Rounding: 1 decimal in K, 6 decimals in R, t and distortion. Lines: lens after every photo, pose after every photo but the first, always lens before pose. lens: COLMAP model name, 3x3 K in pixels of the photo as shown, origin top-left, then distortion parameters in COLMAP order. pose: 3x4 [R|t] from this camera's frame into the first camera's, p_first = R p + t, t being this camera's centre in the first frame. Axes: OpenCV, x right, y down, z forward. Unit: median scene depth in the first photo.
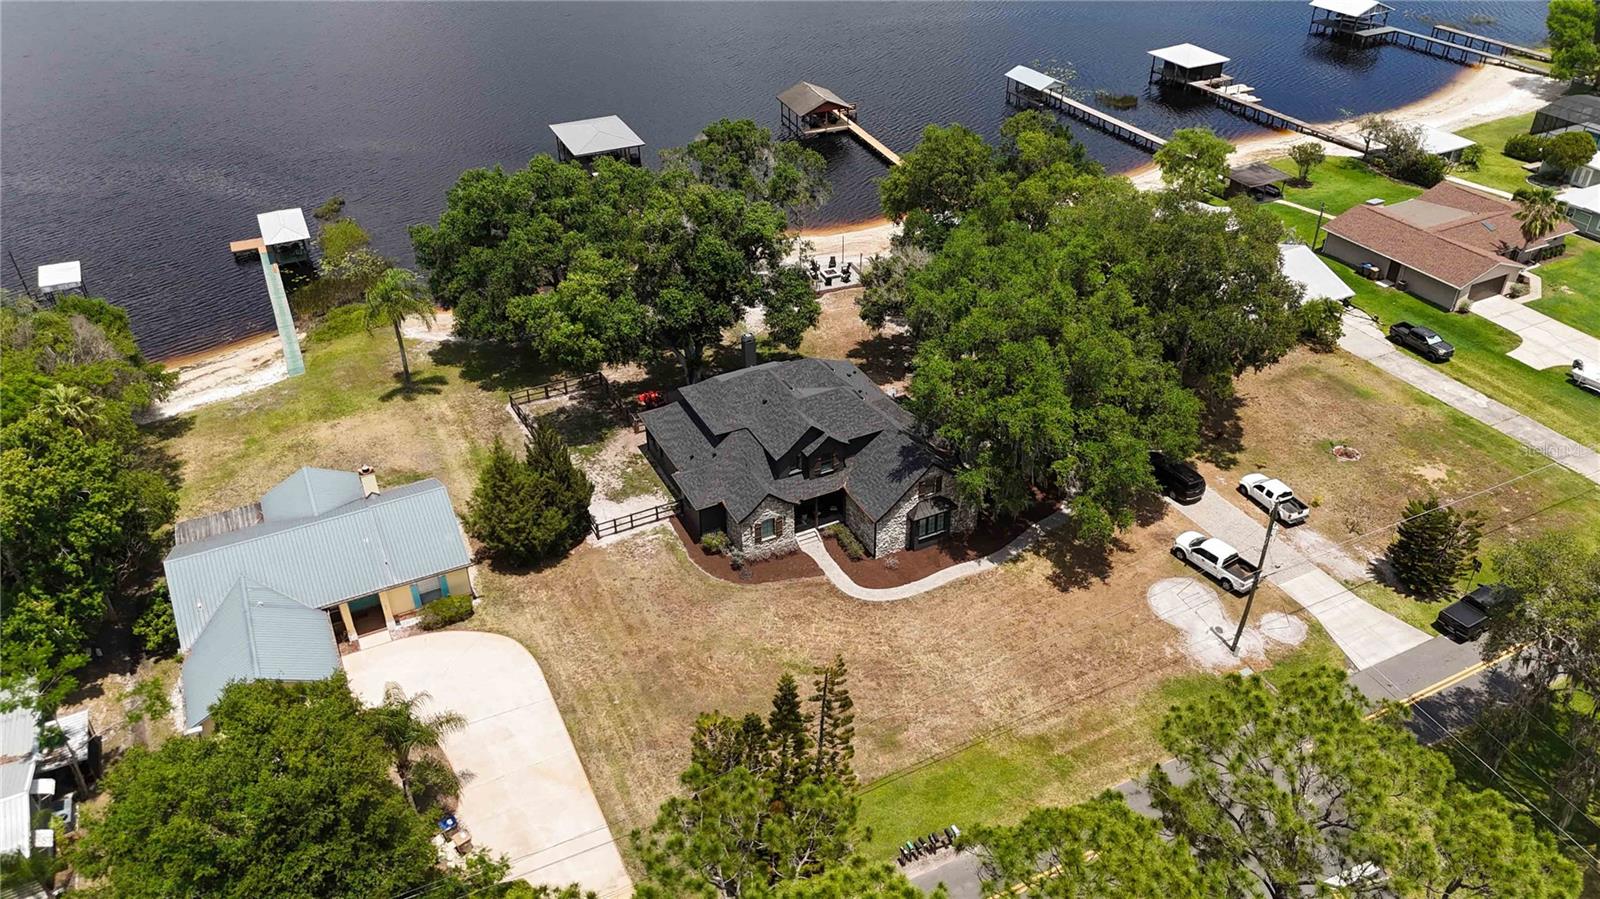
lens RADIAL K [[1189.4, 0, 806.9], [0, 1189.4, 452.8], [0, 0, 1]] dist [0.048268, -0.048785]
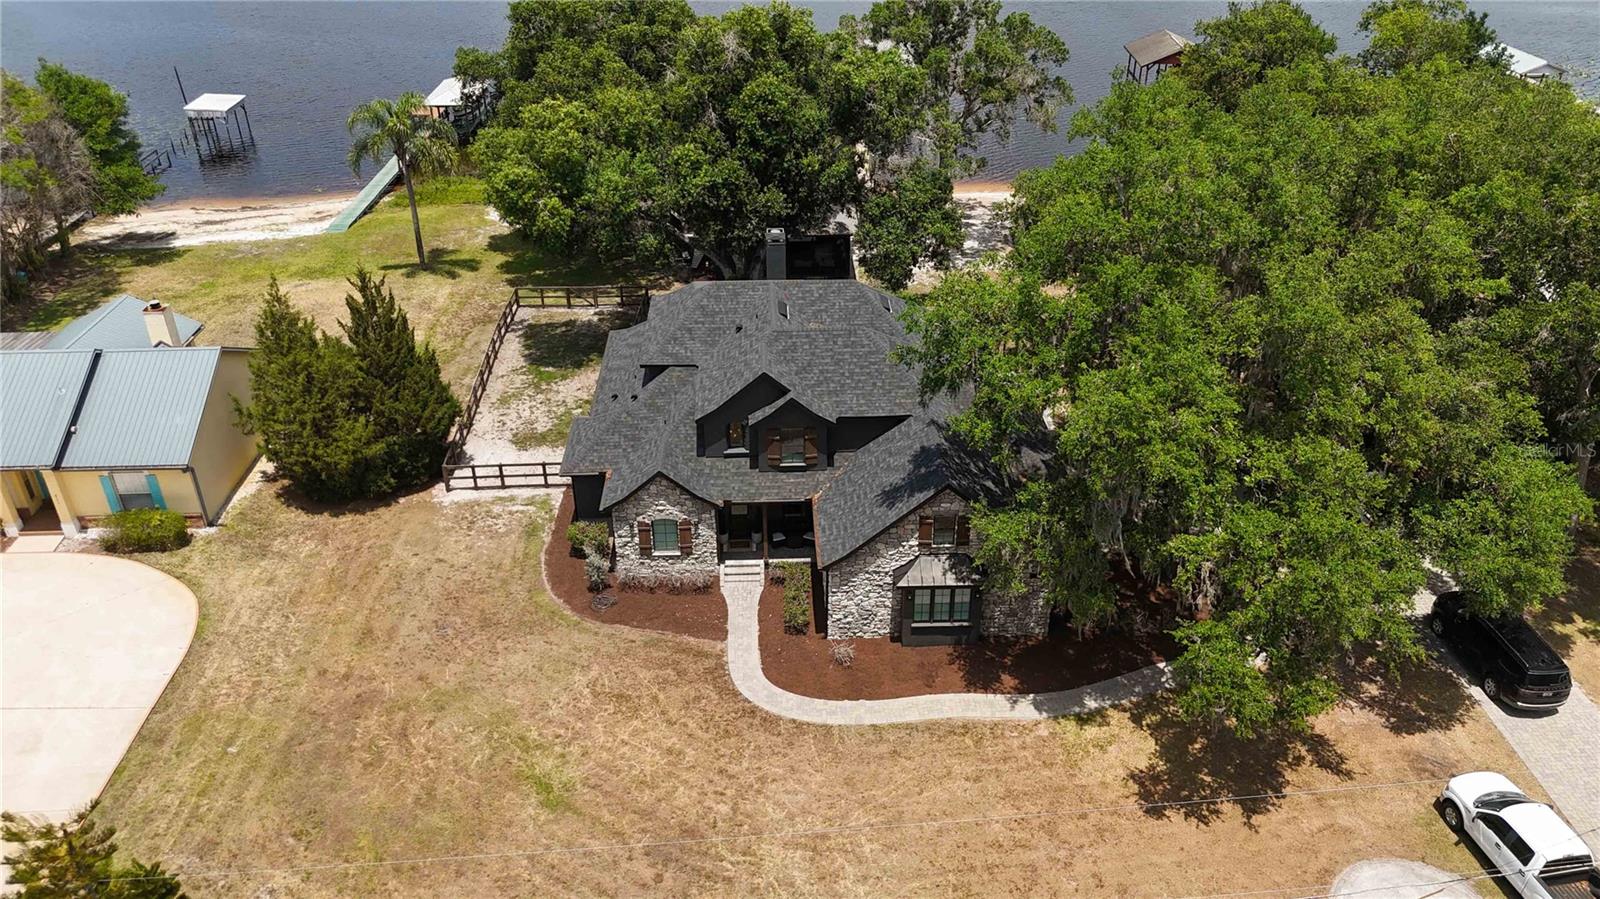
lens RADIAL K [[1189.4, 0, 802.0], [0, 1189.4, 450.0], [0, 0, 1]] dist [0.048268, -0.048785]
pose [[0.911710, 0.217513, -0.348530, 0.203176], [-0.235503, 0.971827, -0.009543, 0.012701], [0.336636, 0.090780, 0.937249, 0.451296]]
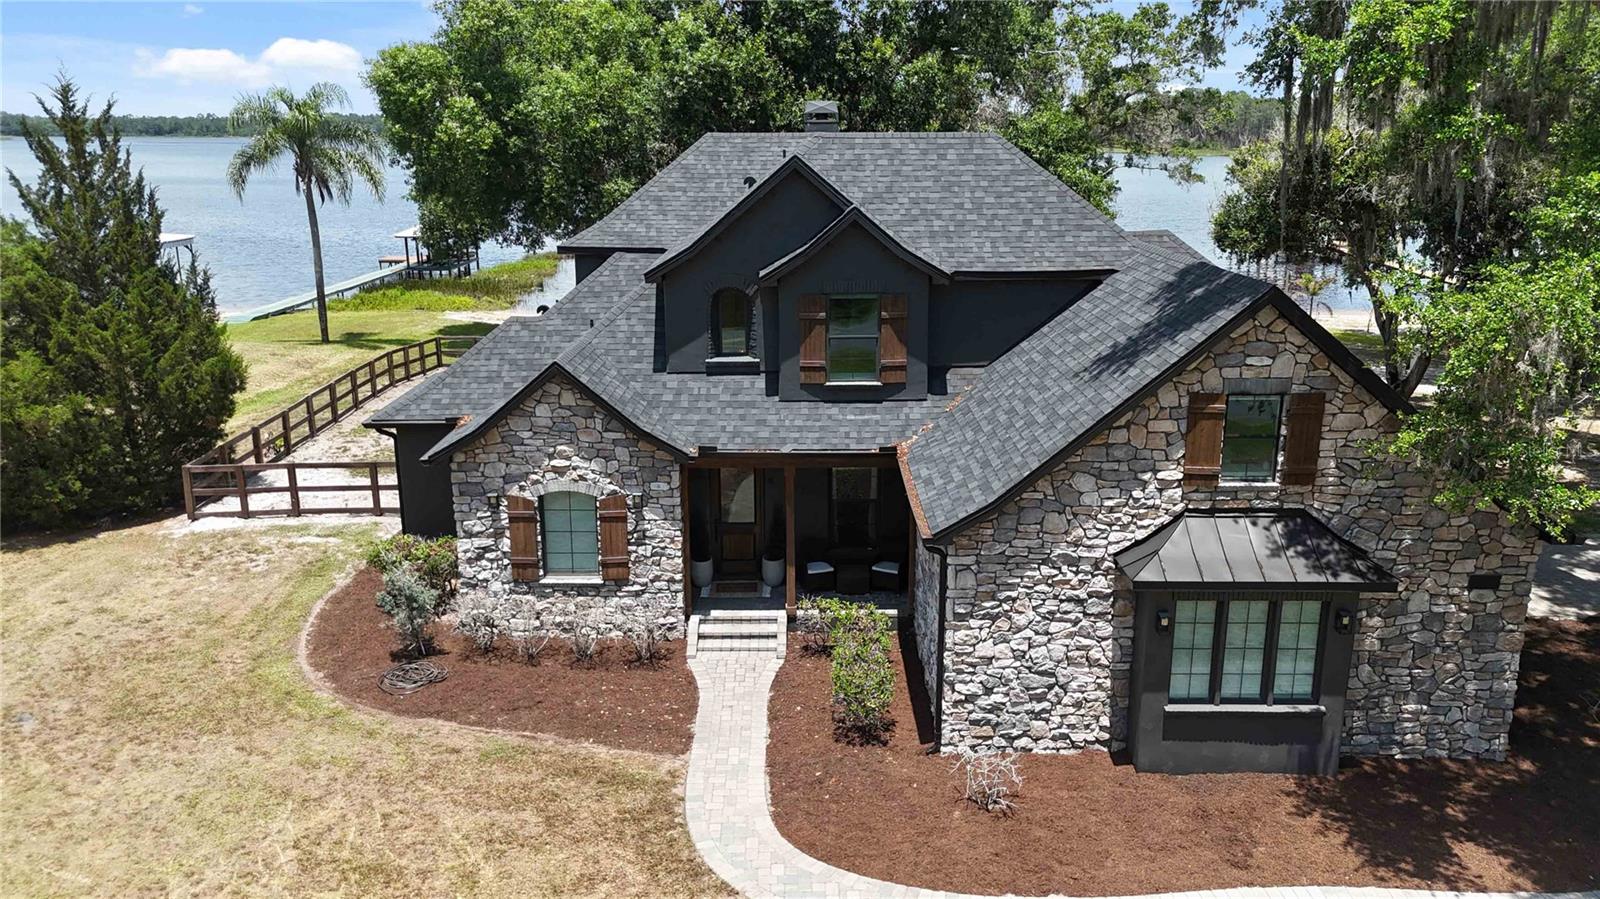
lens RADIAL K [[1189.4, 0, 797.1], [0, 1189.4, 453.4], [0, 0, 1]] dist [0.048268, -0.048785]
pose [[0.894879, 0.127774, -0.427628, 0.111935], [-0.256270, 0.931554, -0.257940, 0.094362], [0.365401, 0.340413, 0.866372, 0.736600]]
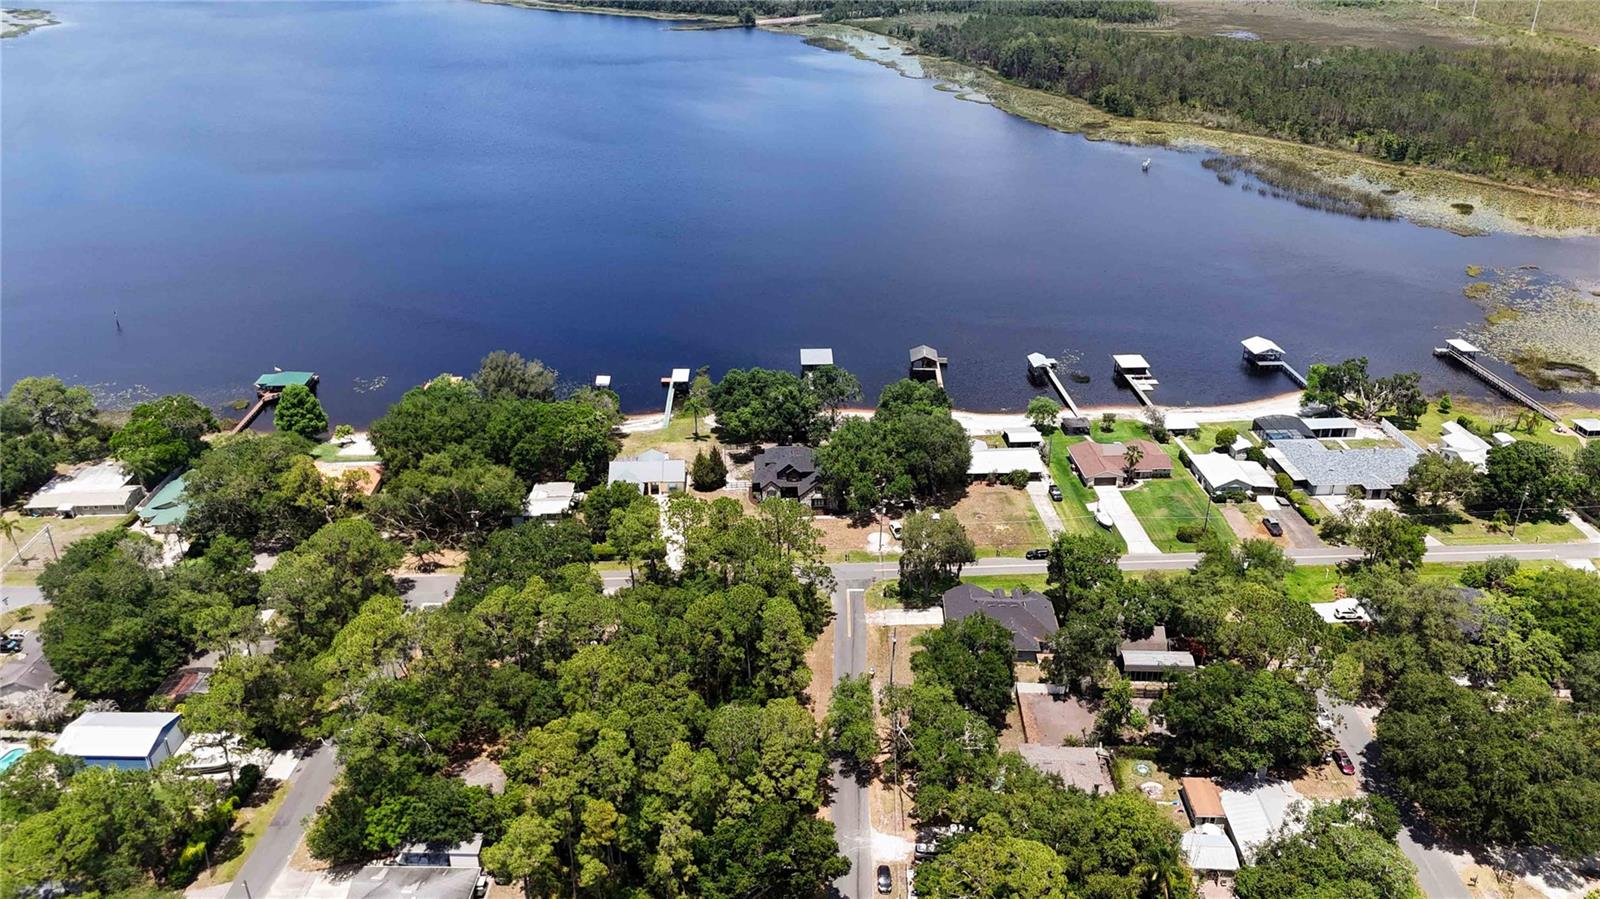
lens RADIAL K [[1189.4, 0, 793.3], [0, 1189.4, 441.7], [0, 0, 1]] dist [0.048268, -0.048785]
pose [[0.913242, 0.180323, -0.365338, 1.096123], [-0.232141, 0.967225, -0.102888, 0.230461], [0.334811, 0.178771, 0.925171, -1.855154]]
